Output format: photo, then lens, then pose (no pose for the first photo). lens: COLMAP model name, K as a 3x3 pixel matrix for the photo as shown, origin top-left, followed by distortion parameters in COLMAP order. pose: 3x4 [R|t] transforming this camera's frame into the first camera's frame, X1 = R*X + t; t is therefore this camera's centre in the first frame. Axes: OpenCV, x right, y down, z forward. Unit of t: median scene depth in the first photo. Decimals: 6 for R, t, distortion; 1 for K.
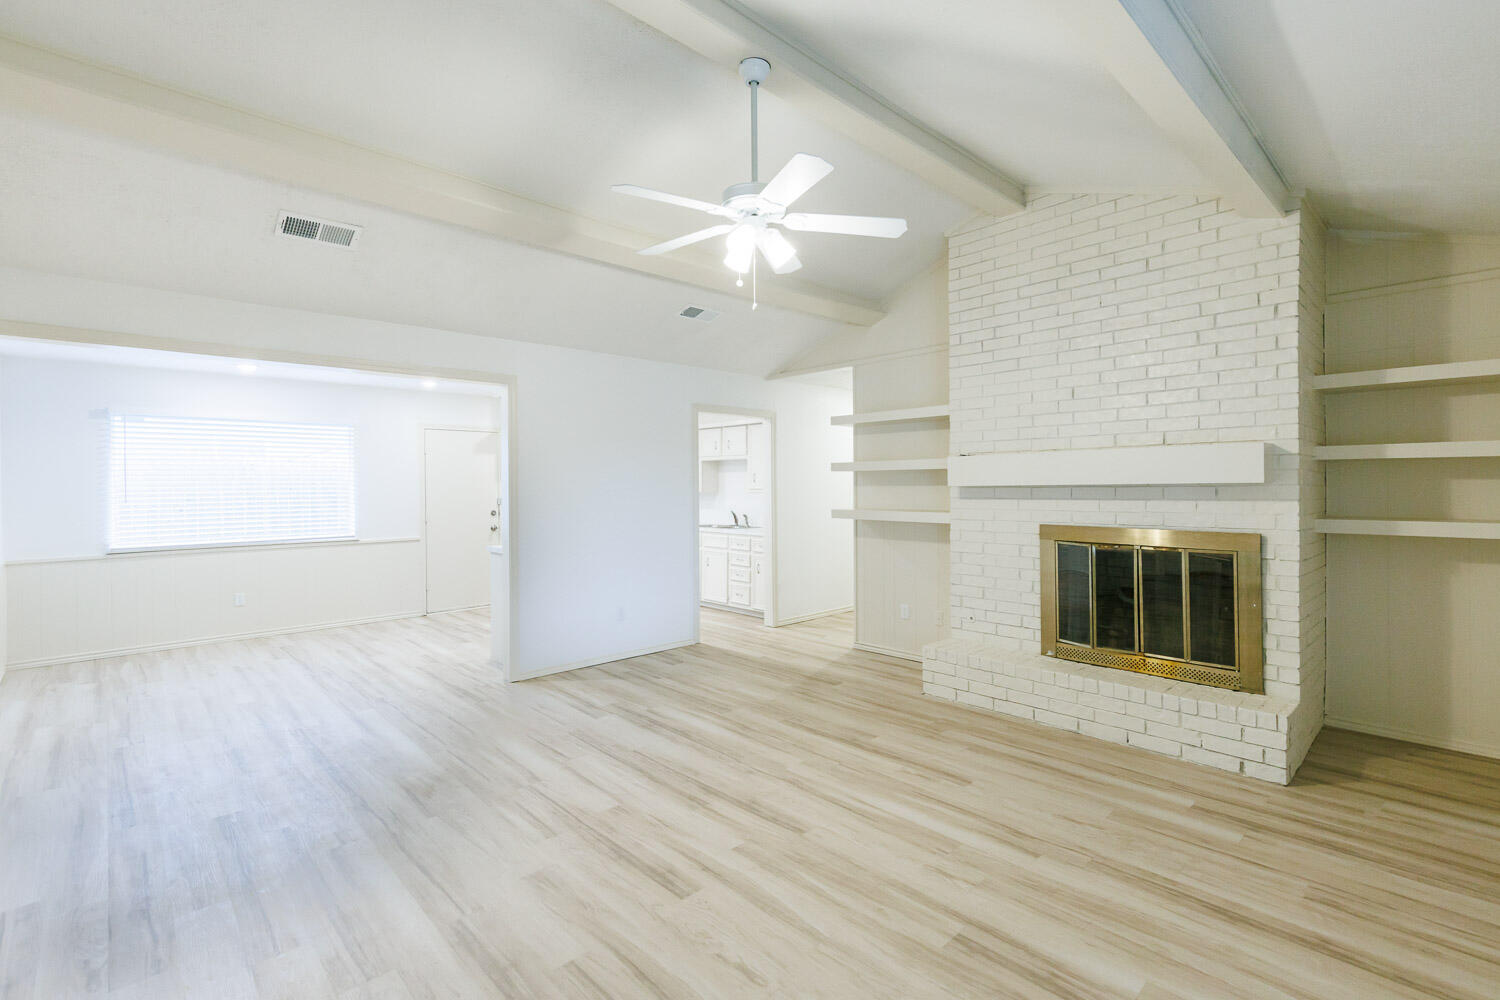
lens RADIAL K [[679.6, 0, 754.5], [0, 679.6, 488.5], [0, 0, 1]] dist [0.012143, -0.001080]
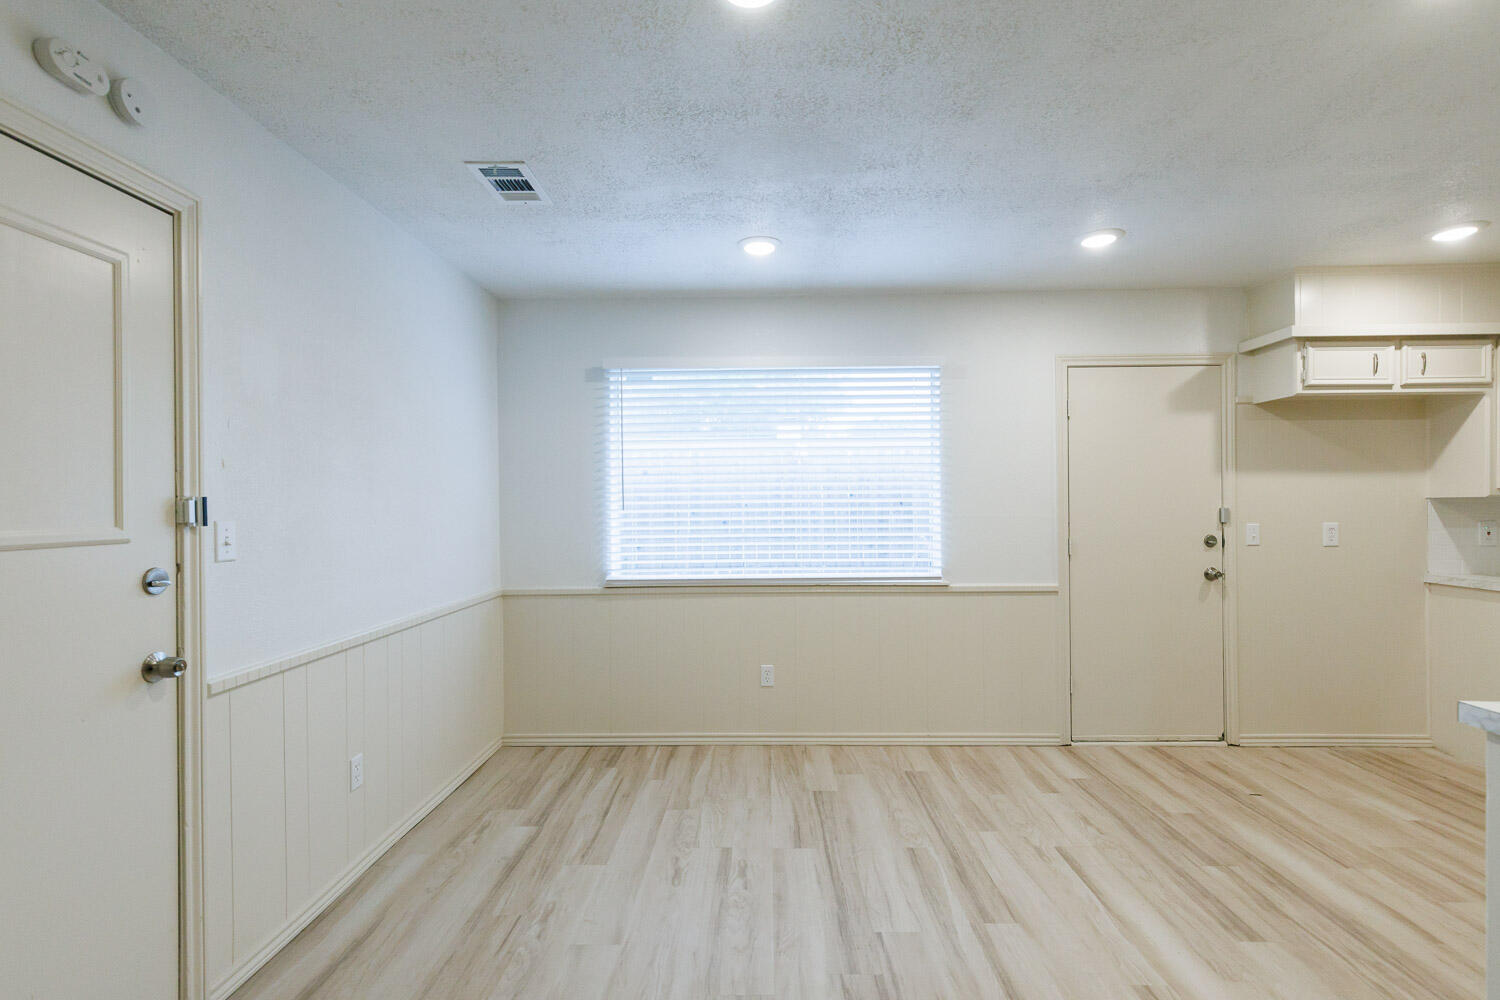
lens RADIAL K [[679.6, 0, 746.8], [0, 679.6, 504.2], [0, 0, 1]] dist [0.012143, -0.001080]
pose [[0.708927, 0.002620, -0.705277, -0.606317], [-0.001977, 0.999997, 0.001729, 0.024363], [0.705279, 0.000169, 0.708929, 0.982829]]
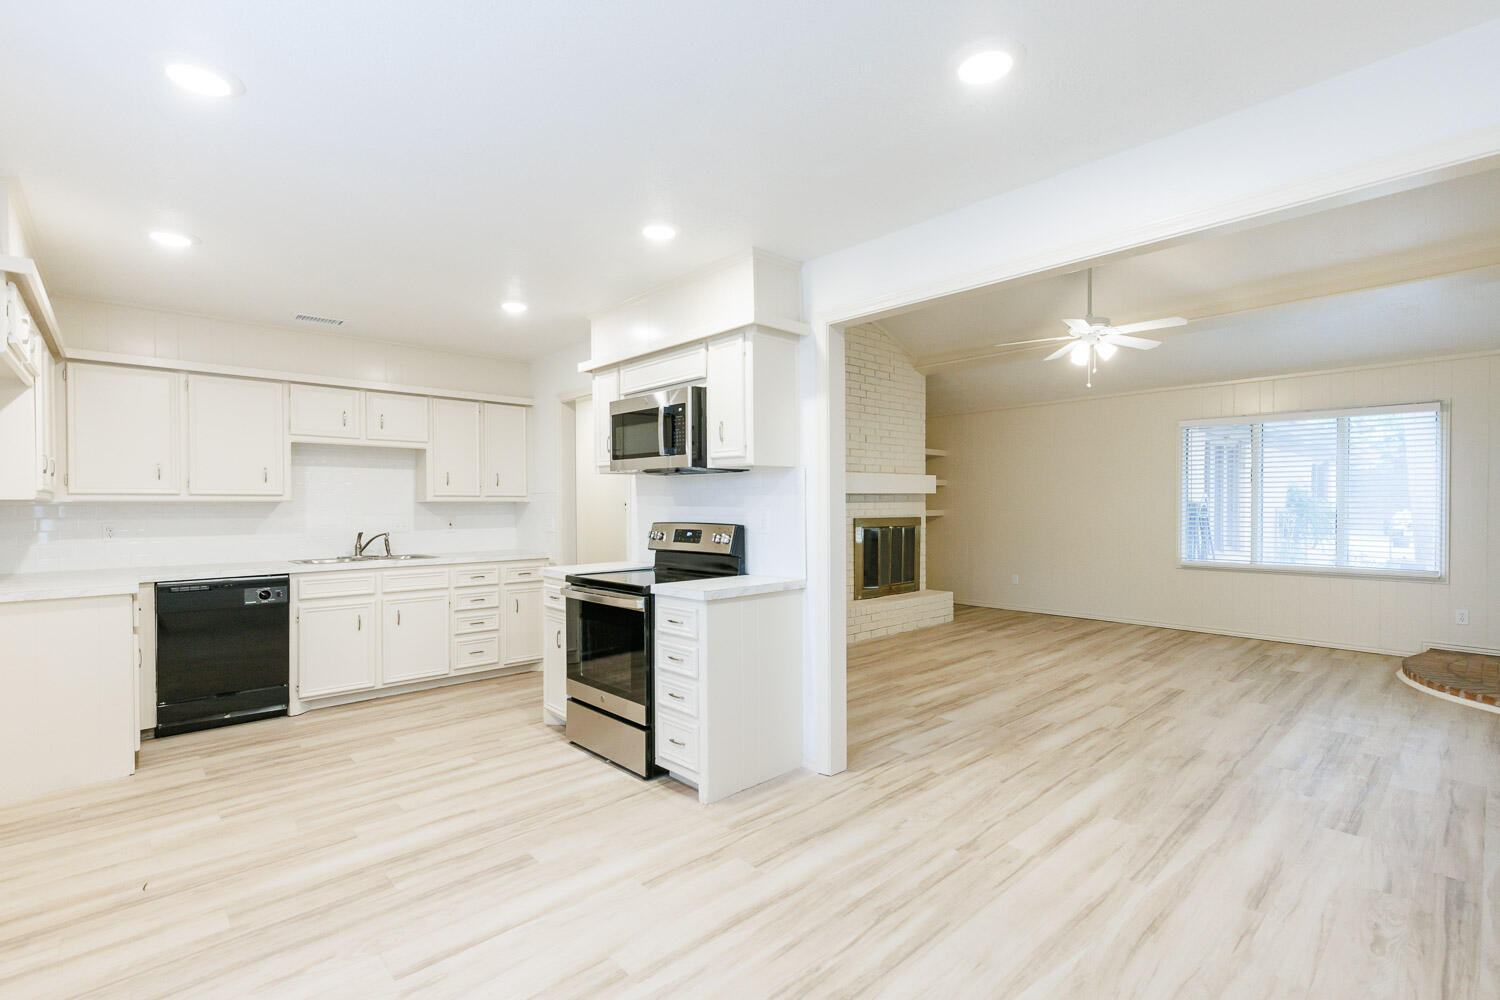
lens RADIAL K [[679.6, 0, 748.3], [0, 679.6, 508.8], [0, 0, 1]] dist [0.012143, -0.001080]
pose [[0.017727, -0.001888, 0.999841, -1.363902], [0.007488, 0.999970, 0.001755, 0.030748], [-0.999815, 0.007456, 0.017740, 1.425859]]
